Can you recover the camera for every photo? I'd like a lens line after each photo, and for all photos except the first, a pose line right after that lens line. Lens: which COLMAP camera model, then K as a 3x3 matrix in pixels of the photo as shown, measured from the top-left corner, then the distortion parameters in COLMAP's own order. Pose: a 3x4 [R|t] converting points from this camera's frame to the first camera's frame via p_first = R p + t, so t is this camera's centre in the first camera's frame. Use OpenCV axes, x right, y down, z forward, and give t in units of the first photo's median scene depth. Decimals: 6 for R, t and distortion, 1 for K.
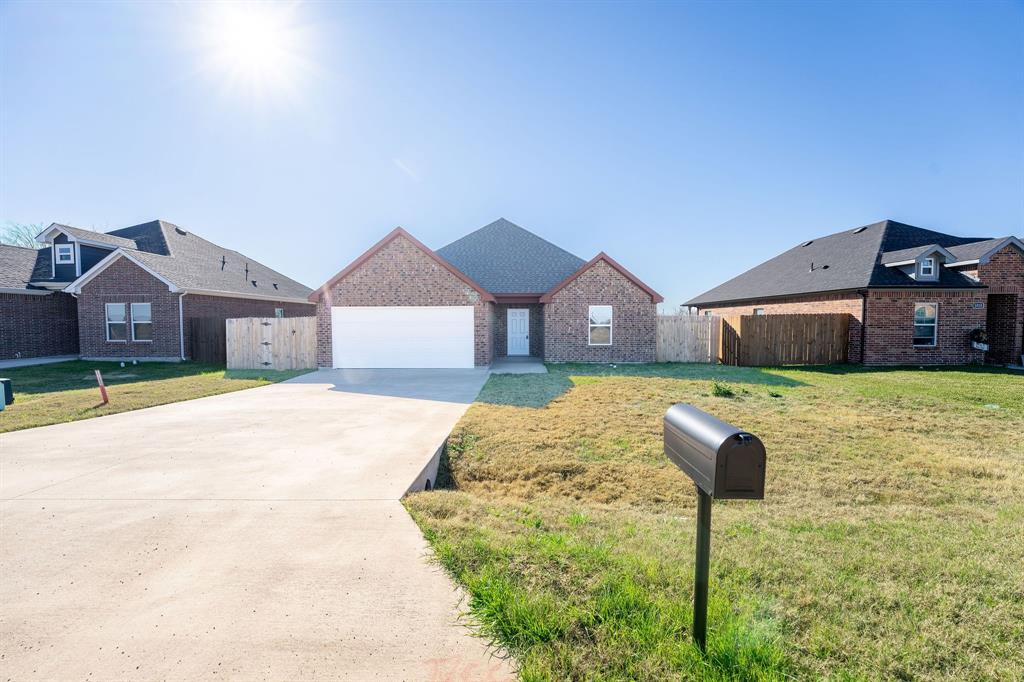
lens RADIAL K [[412.8, 0, 514.8], [0, 412.8, 338.1], [0, 0, 1]] dist [-0.024053, 0.000065]
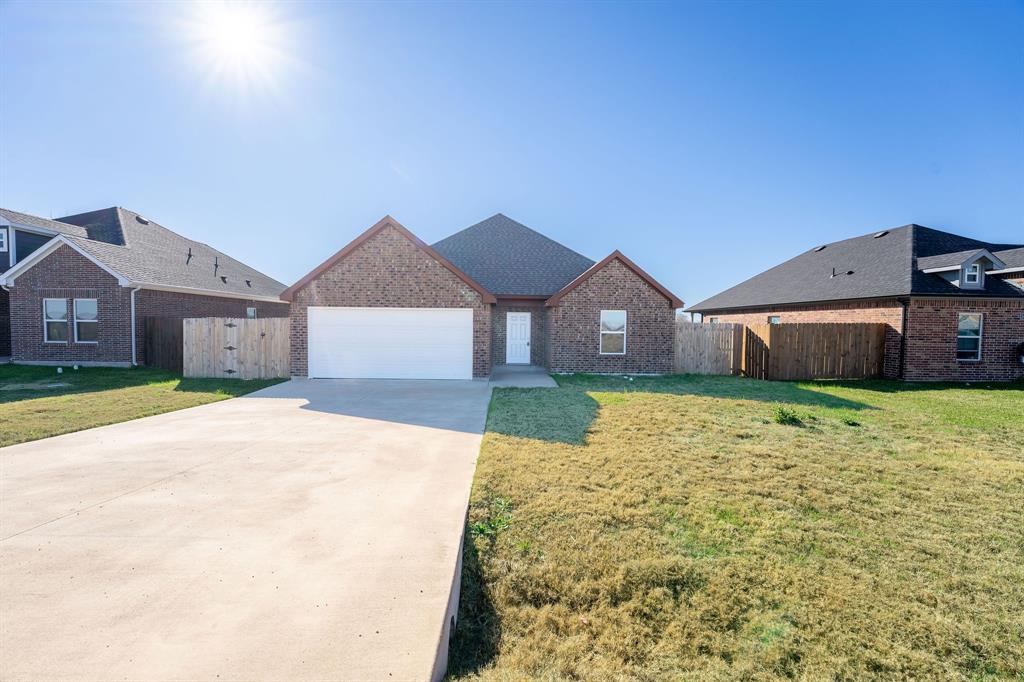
lens RADIAL K [[412.8, 0, 512.8], [0, 412.8, 338.6], [0, 0, 1]] dist [-0.024053, 0.000065]
pose [[0.999374, 0.013863, 0.032553, -0.041904], [-0.013644, 0.999883, -0.006931, -0.008843], [-0.032645, 0.006483, 0.999446, 0.122698]]
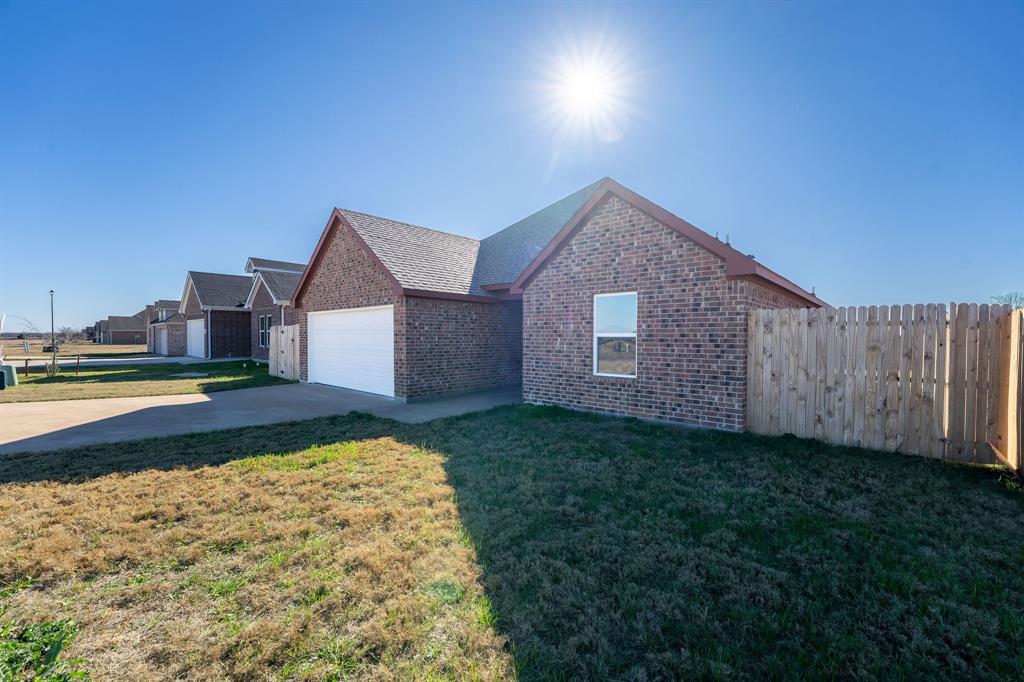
lens RADIAL K [[412.8, 0, 513.7], [0, 412.8, 340.0], [0, 0, 1]] dist [-0.024053, 0.000065]
pose [[0.749946, 0.011130, -0.661405, 0.472667], [-0.029476, 0.999428, -0.016604, -0.014987], [0.660842, 0.031948, 0.749845, 0.620695]]
